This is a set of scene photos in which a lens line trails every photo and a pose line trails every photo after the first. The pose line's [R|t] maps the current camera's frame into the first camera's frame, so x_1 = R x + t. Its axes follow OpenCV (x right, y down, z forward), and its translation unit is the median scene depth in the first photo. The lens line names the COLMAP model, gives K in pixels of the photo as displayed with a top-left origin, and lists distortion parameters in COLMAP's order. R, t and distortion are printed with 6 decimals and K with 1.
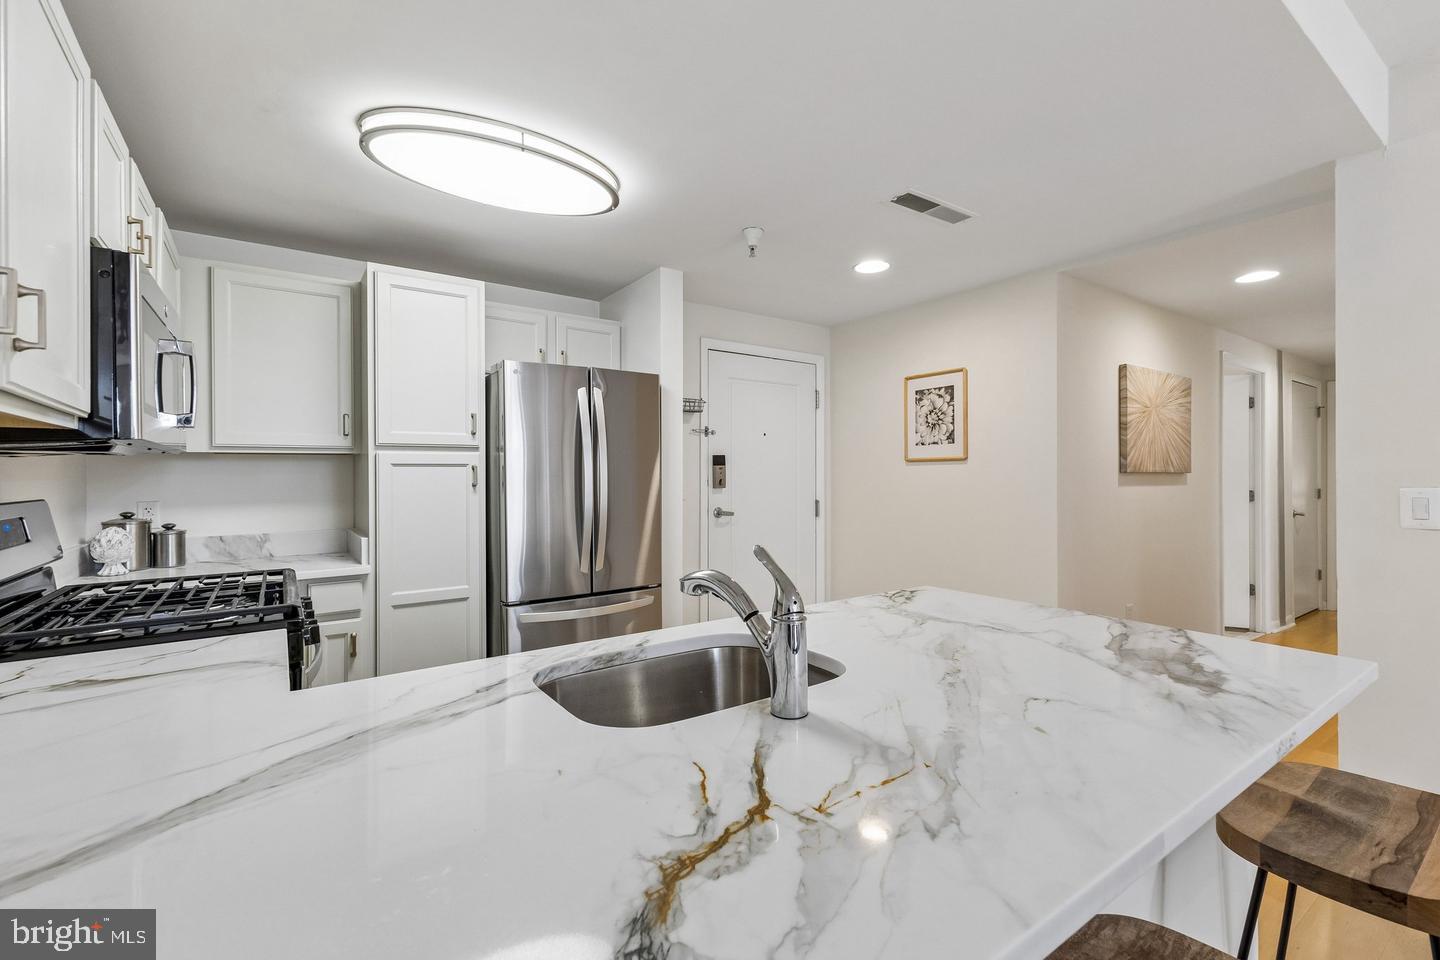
lens RADIAL K [[628.2, 0, 719.5], [0, 628.2, 478.8], [0, 0, 1]] dist [0.014182, -0.000722]
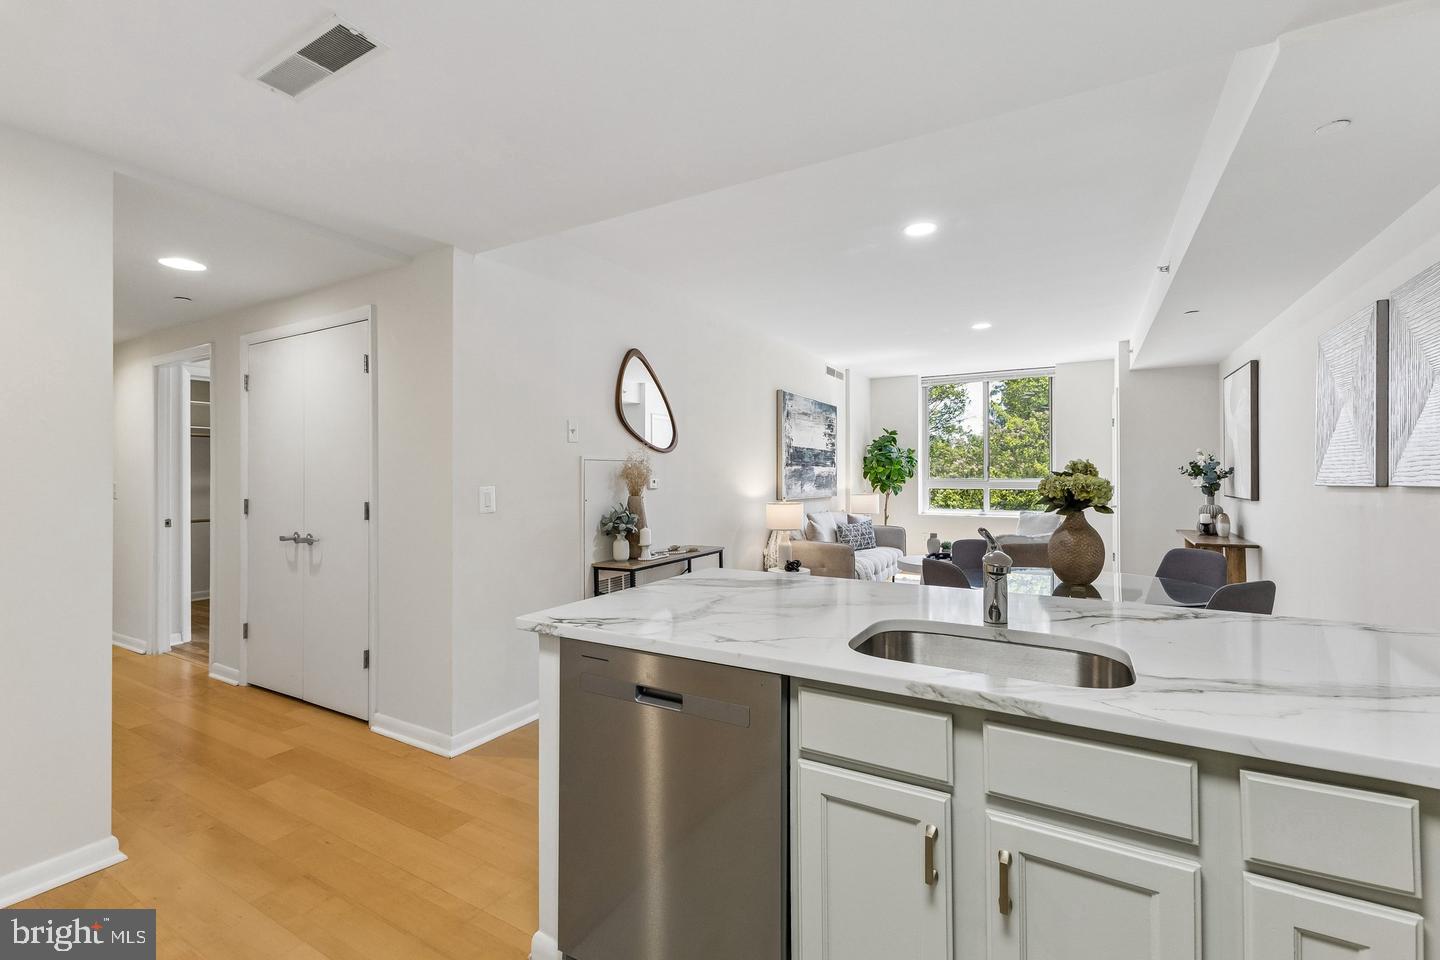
lens RADIAL K [[628.2, 0, 711.6], [0, 628.2, 471.7], [0, 0, 1]] dist [0.014182, -0.000722]
pose [[-0.419434, 0.007553, 0.907754, -0.290420], [0.011213, 0.999932, -0.003139, -0.005621], [-0.907717, 0.008862, -0.419490, 0.632737]]
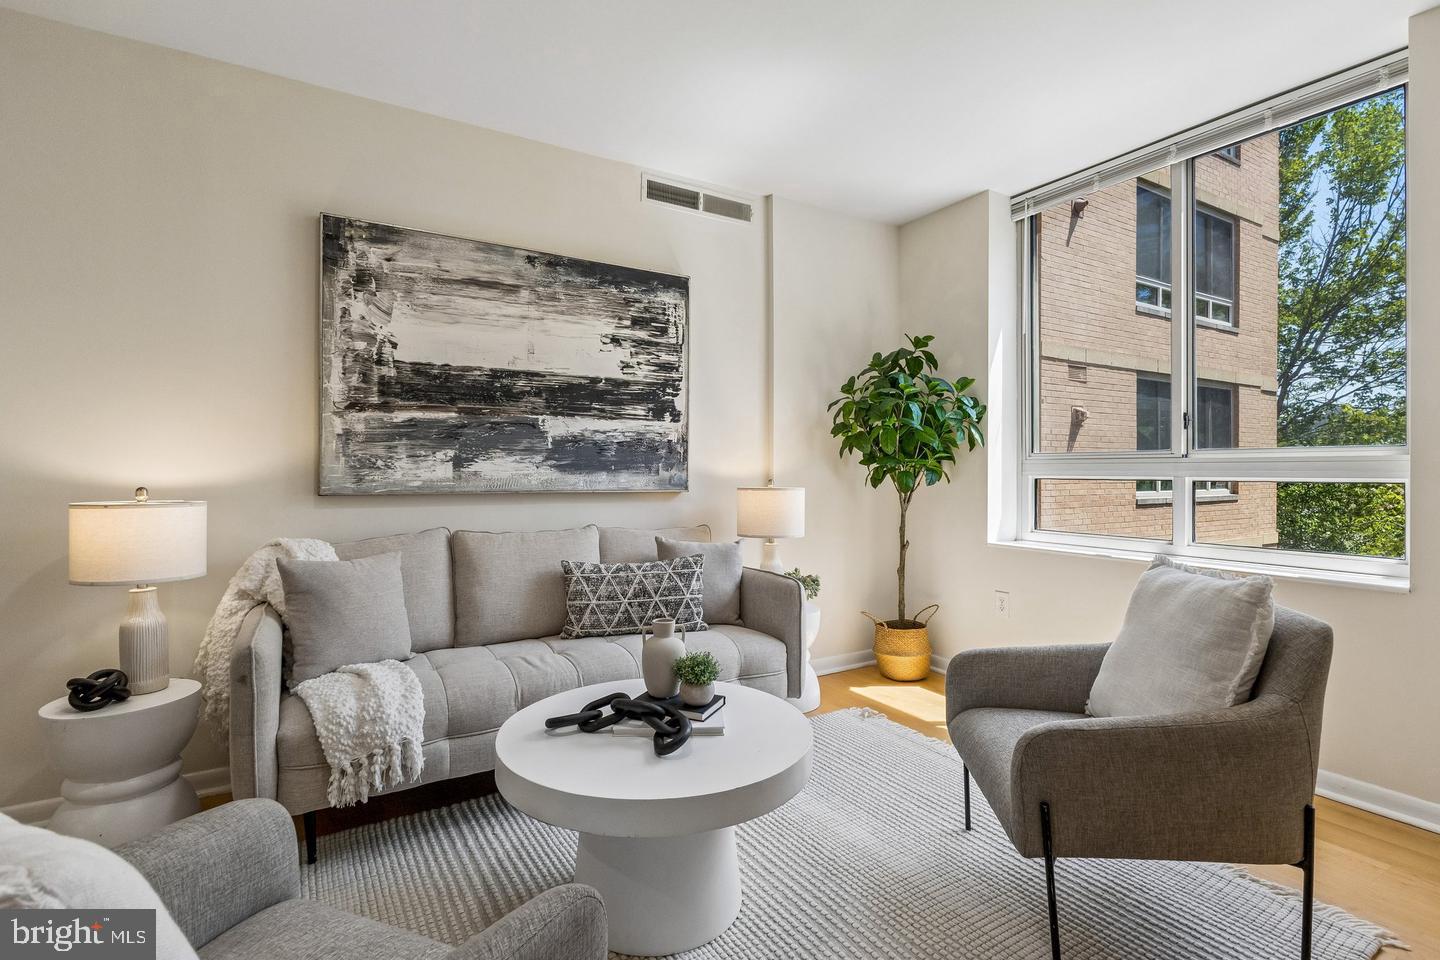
lens RADIAL K [[689.2, 0, 714.1], [0, 689.2, 471.6], [0, 0, 1]] dist [0.006512, -0.003010]
pose [[0.063950, -0.003368, 0.997947, 0.453451], [0.010256, 0.999944, 0.002718, 0.042899], [-0.997900, 0.010061, 0.063981, -0.679584]]
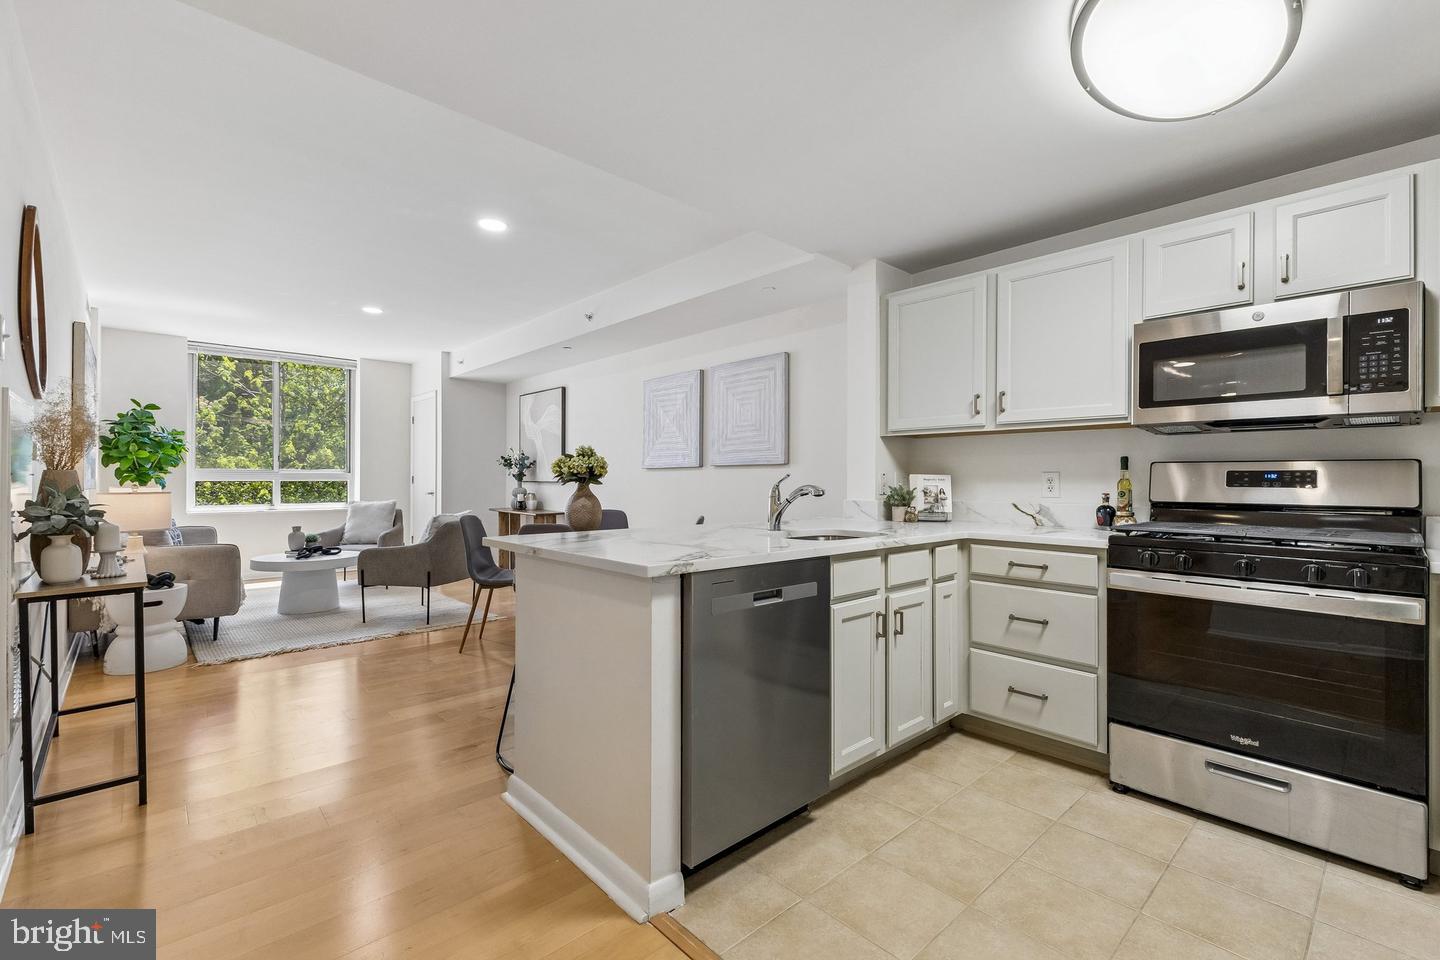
lens RADIAL K [[628.2, 0, 720.5], [0, 628.2, 477.5], [0, 0, 1]] dist [0.014182, -0.000722]
pose [[-0.991034, -0.001129, -0.133606, 0.191129], [-0.002129, 0.999971, 0.007337, 0.031536], [0.133593, 0.007556, -0.991007, 1.007369]]
